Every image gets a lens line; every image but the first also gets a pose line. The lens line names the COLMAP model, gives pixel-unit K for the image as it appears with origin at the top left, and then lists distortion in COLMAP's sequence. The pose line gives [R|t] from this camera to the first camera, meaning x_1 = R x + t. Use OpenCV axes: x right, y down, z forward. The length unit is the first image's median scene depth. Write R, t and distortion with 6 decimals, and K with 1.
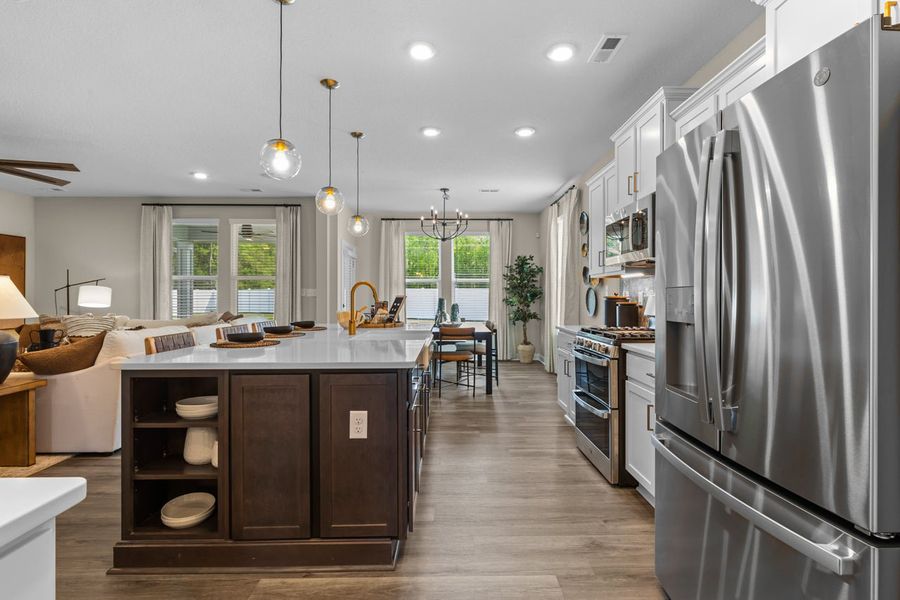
lens RADIAL K [[430.2, 0, 456.1], [0, 430.2, 297.6], [0, 0, 1]] dist [0.000646, -0.000166]
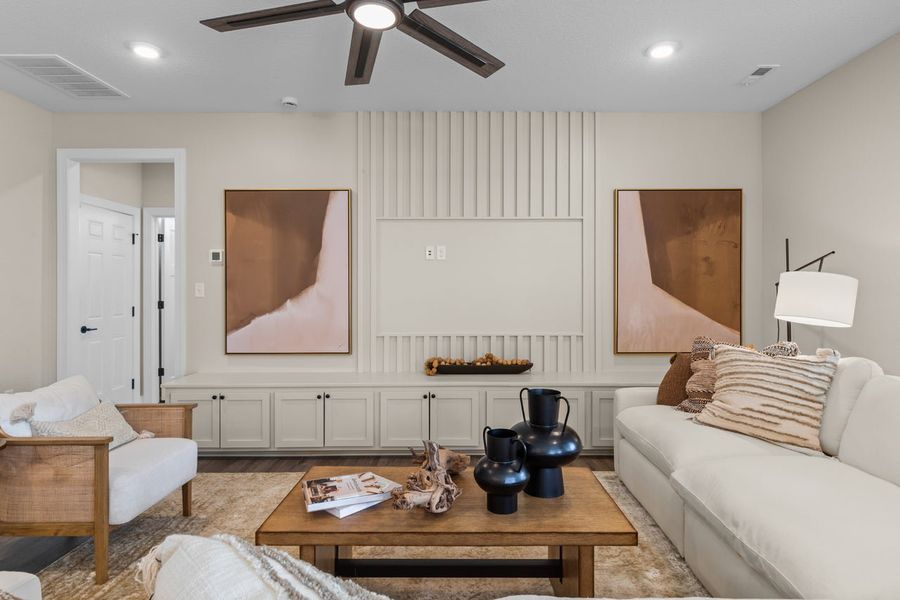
lens RADIAL K [[489.1, 0, 454.9], [0, 489.1, 294.0], [0, 0, 1]] dist [0.000592, 0.000028]
pose [[-0.016834, 0.008097, -0.999826, -0.459045], [-0.003051, 0.999962, 0.008149, -0.011805], [0.999854, 0.003188, -0.016809, 0.807317]]
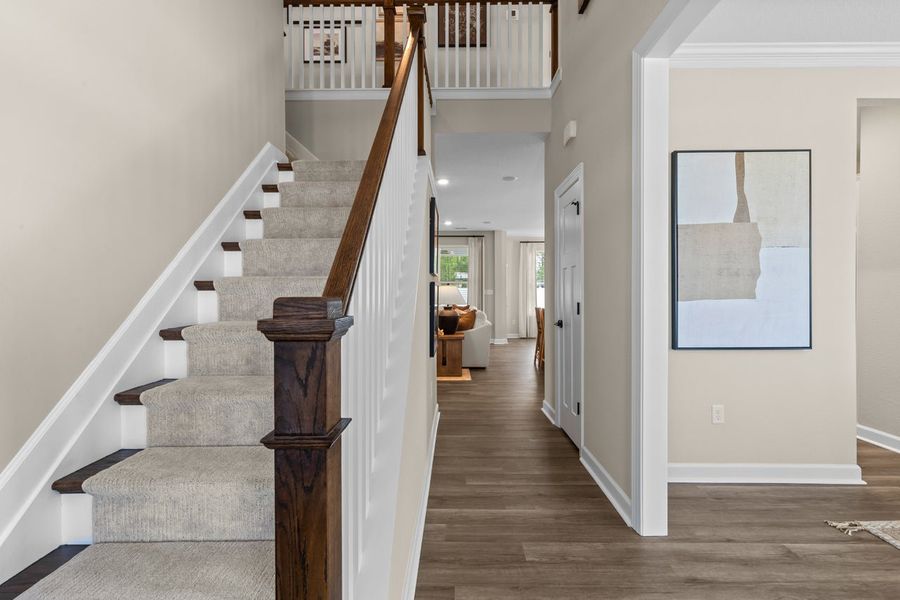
lens RADIAL K [[421.2, 0, 450.0], [0, 421.2, 300.0], [0, 0, 1]] dist [-0.000478, -0.000125]
pose [[0.999778, -0.002353, -0.020941, -0.584135], [0.002563, 0.999947, 0.009993, -0.000278], [0.020916, -0.010044, 0.999731, -0.676481]]
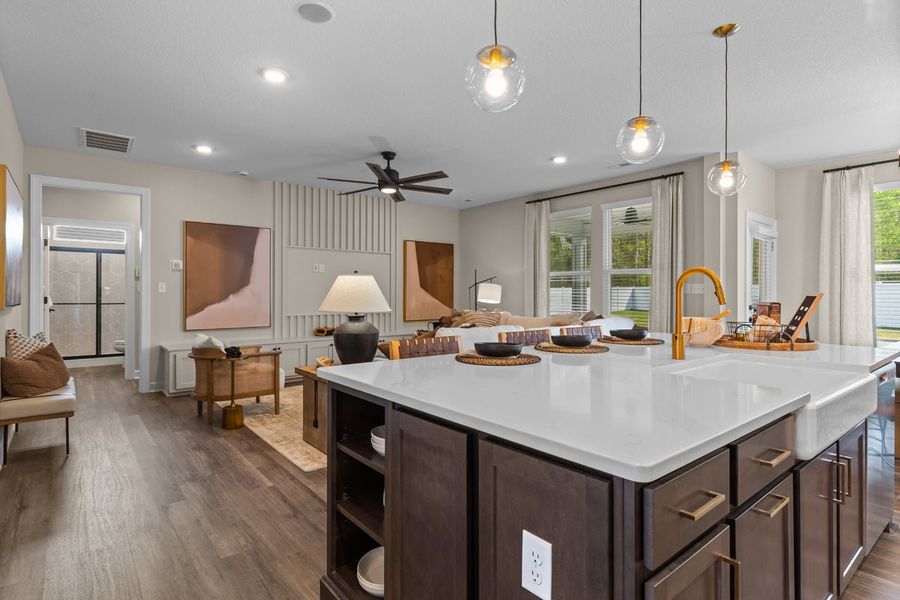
lens RADIAL K [[469.1, 0, 452.9], [0, 469.1, 293.5], [0, 0, 1]] dist [-0.002080, -0.000664]
pose [[0.620732, 0.002958, -0.784017, 0.042953], [-0.006102, 0.999981, -0.001059, -0.000097], [0.783999, 0.005442, 0.620739, 0.225190]]
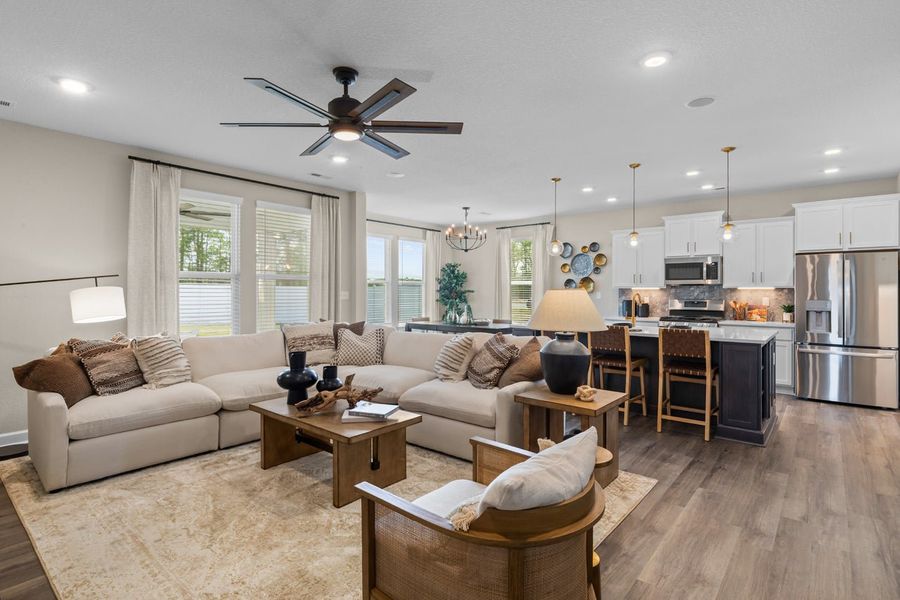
lens RADIAL K [[450.0, 0, 454.3], [0, 450.0, 293.1], [0, 0, 1]] dist [0.000513, -0.000081]
pose [[0.653659, 0.000275, 0.756789, -1.175576], [-0.001059, 0.999999, 0.000552, -0.022653], [-0.756788, -0.001162, 0.653659, 0.264283]]
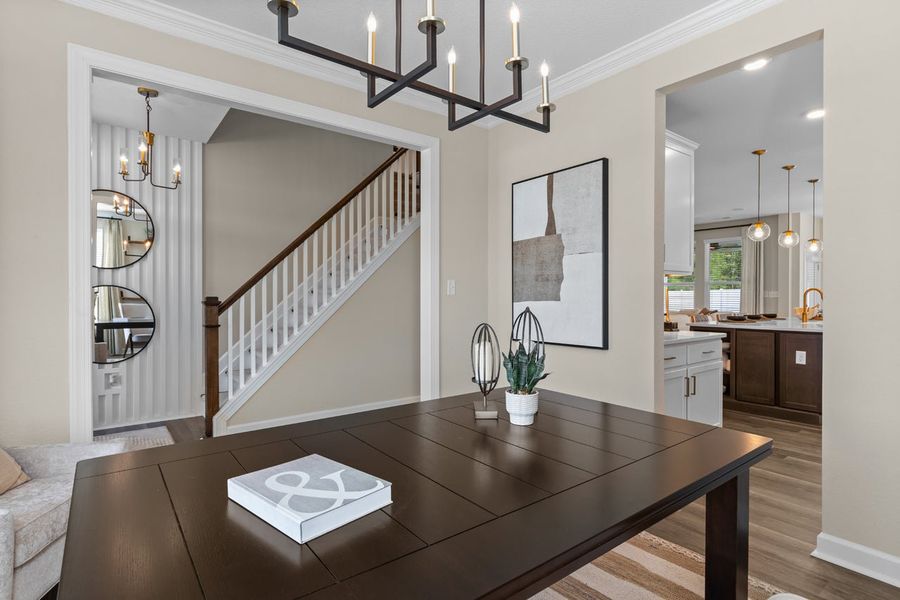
lens RADIAL K [[457.2, 0, 450.0], [0, 457.2, 300.0], [0, 0, 1]] dist [-0.004796, -0.000548]
pose [[0.591633, 0.005794, -0.806187, 0.210768], [-0.002827, 0.999983, 0.005112, 0.000126], [0.806203, -0.000745, 0.591639, -0.650681]]
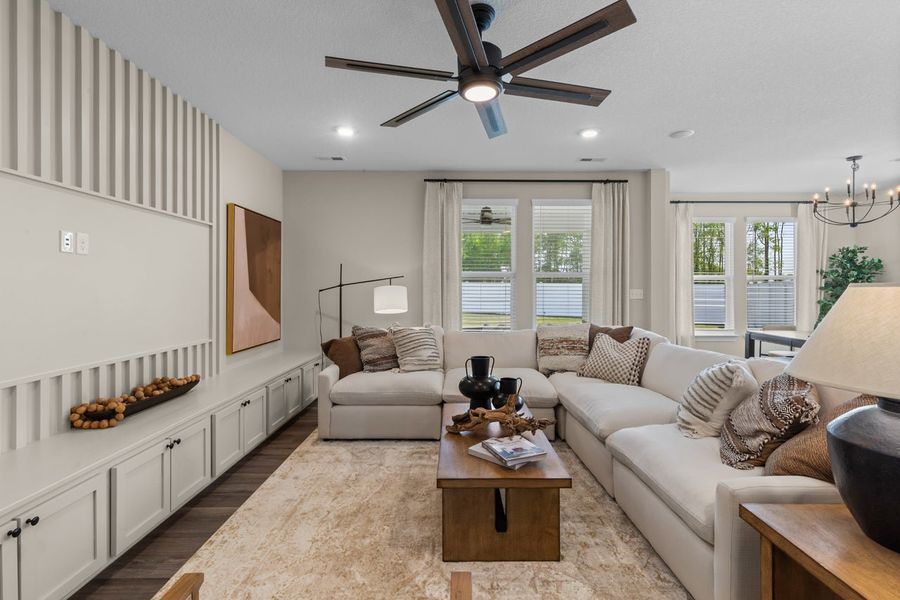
lens RADIAL K [[414.3, 0, 454.0], [0, 414.3, 288.7], [0, 0, 1]] dist [0.007613, -0.000194]
pose [[0.999926, 0.002885, -0.011813, -0.854398], [-0.002909, 0.999994, -0.002043, -0.024343], [0.011807, 0.002077, 0.999928, 0.322038]]
